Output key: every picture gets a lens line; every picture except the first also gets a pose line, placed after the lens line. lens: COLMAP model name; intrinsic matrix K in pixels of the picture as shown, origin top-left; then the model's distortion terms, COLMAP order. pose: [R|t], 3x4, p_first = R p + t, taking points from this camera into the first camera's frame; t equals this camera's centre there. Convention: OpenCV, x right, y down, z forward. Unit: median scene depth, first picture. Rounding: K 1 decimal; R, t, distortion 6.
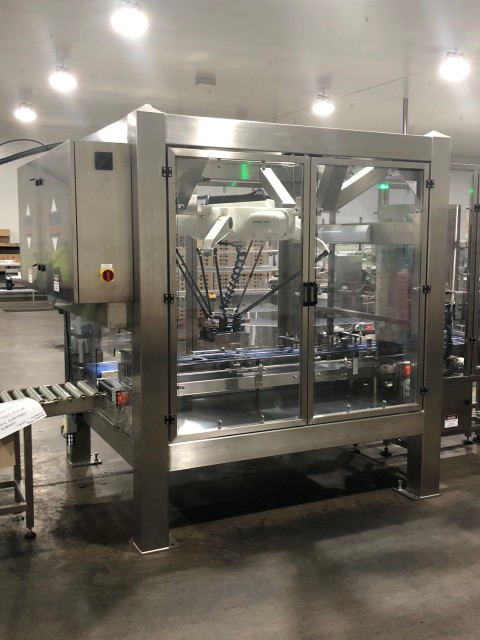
lens RADIAL K [[717.8, 0, 239.8], [0, 717.8, 321.7], [0, 0, 1]] dist [0.021509, 0.000000]
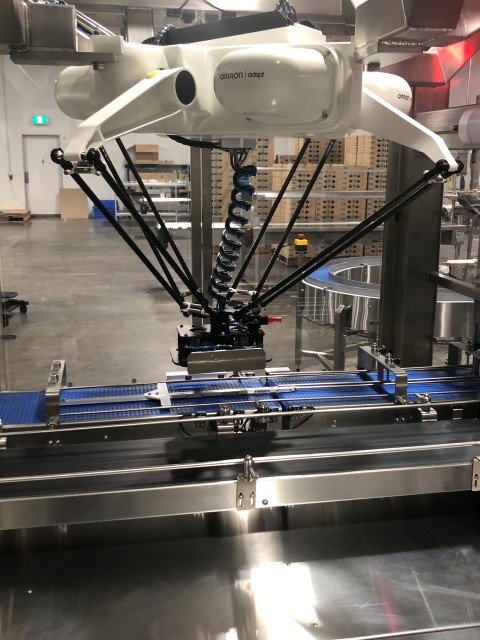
lens RADIAL K [[717.8, 0, 236.5], [0, 717.8, 308.4], [0, 0, 1]] dist [0.021509, 0.000000]
pose [[0.960816, 0.059167, -0.270798, 0.124627], [-0.034608, 0.994915, 0.094587, -0.057290], [0.275018, -0.081509, 0.957978, 0.631917]]
